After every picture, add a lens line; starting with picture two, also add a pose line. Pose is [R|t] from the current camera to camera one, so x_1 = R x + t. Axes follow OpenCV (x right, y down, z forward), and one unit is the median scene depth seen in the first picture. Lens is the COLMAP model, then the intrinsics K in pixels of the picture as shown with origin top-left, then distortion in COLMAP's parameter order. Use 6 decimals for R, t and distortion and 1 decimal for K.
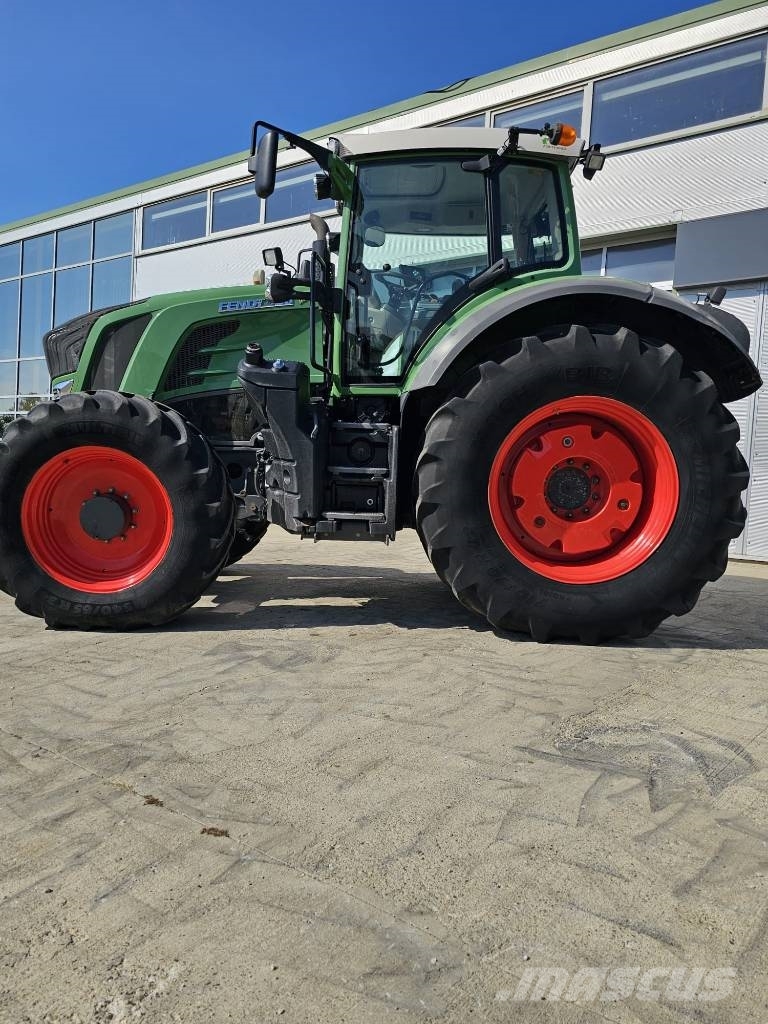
lens RADIAL K [[765.2, 0, 377.3], [0, 765.2, 523.0], [0, 0, 1]] dist [0.065947, -0.066011]
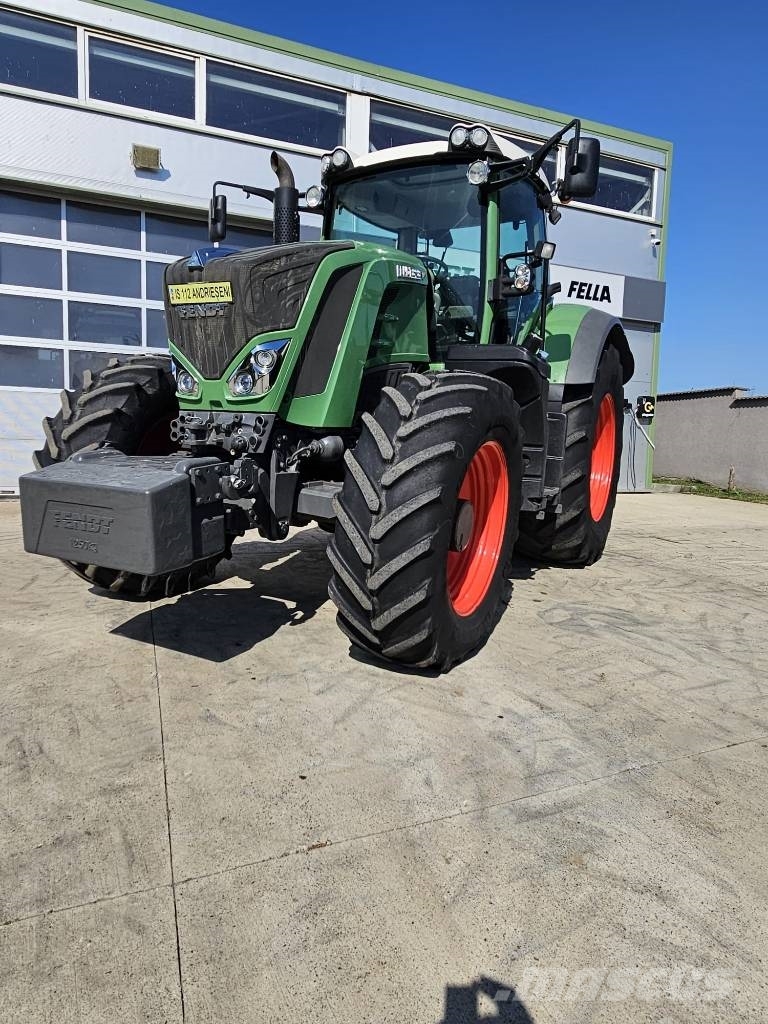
lens RADIAL K [[680.6, 0, 381.5], [0, 680.6, 513.7], [0, 0, 1]] dist [0.000352, 0.001813]
pose [[0.471230, -0.123558, 0.873313, -1.016525], [0.057903, 0.992337, 0.109154, -0.094044], [-0.880108, -0.000869, 0.474774, 0.738183]]
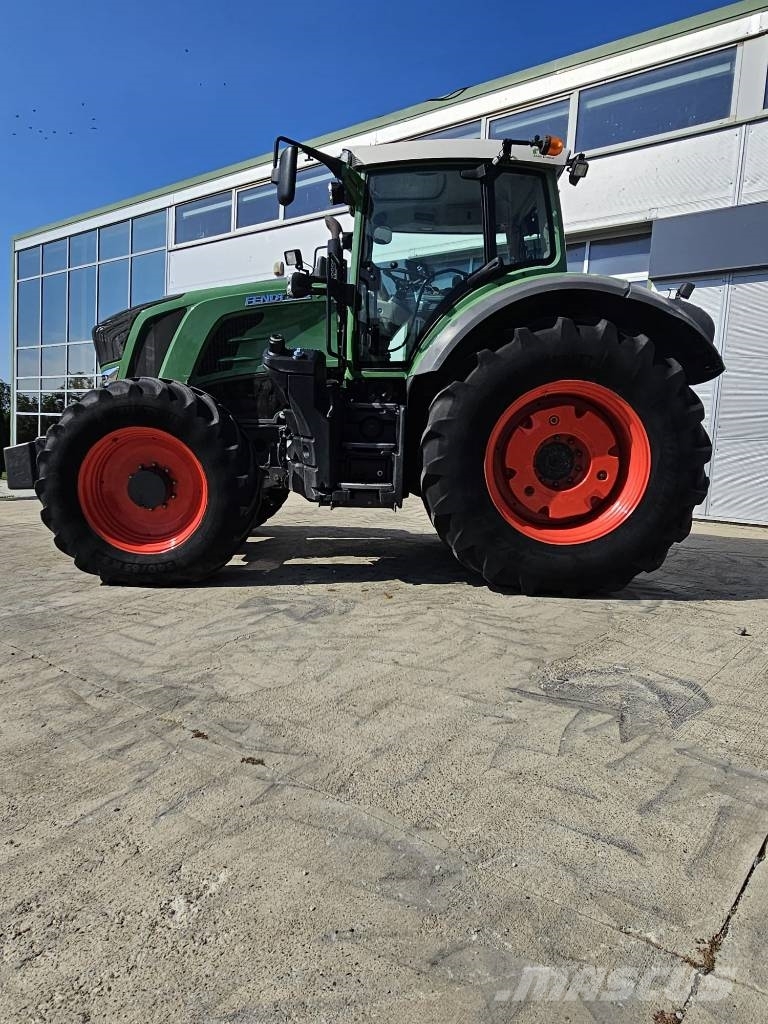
lens RADIAL K [[680.6, 0, 379.9], [0, 680.6, 517.4], [0, 0, 1]] dist [0.000352, 0.001813]
pose [[0.999969, -0.003548, -0.007062, -0.002852], [0.003882, 0.998841, 0.047965, -0.011732], [0.006884, -0.047991, 0.998824, -0.012084]]
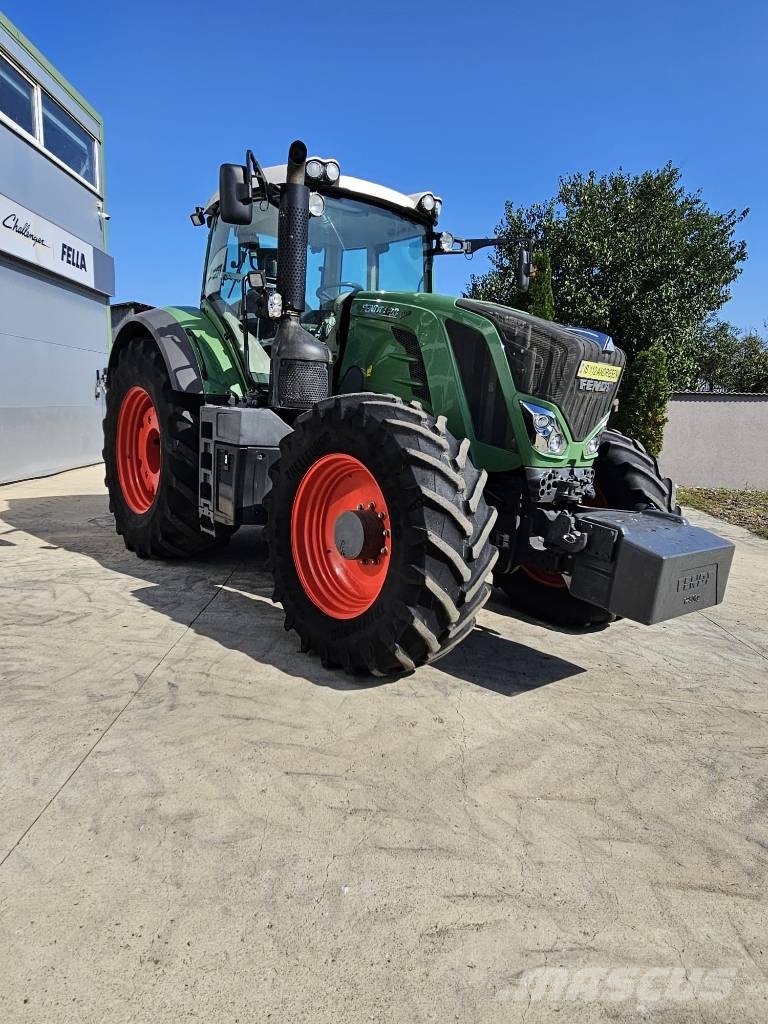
lens RADIAL K [[641.3, 0, 378.1], [0, 641.3, 506.8], [0, 0, 1]] dist [0.010546, -0.010777]
pose [[-0.615268, -0.187483, 0.765699, -0.929625], [-0.003426, 0.971934, 0.235228, -0.263671], [-0.788311, 0.142105, -0.598642, 1.846895]]
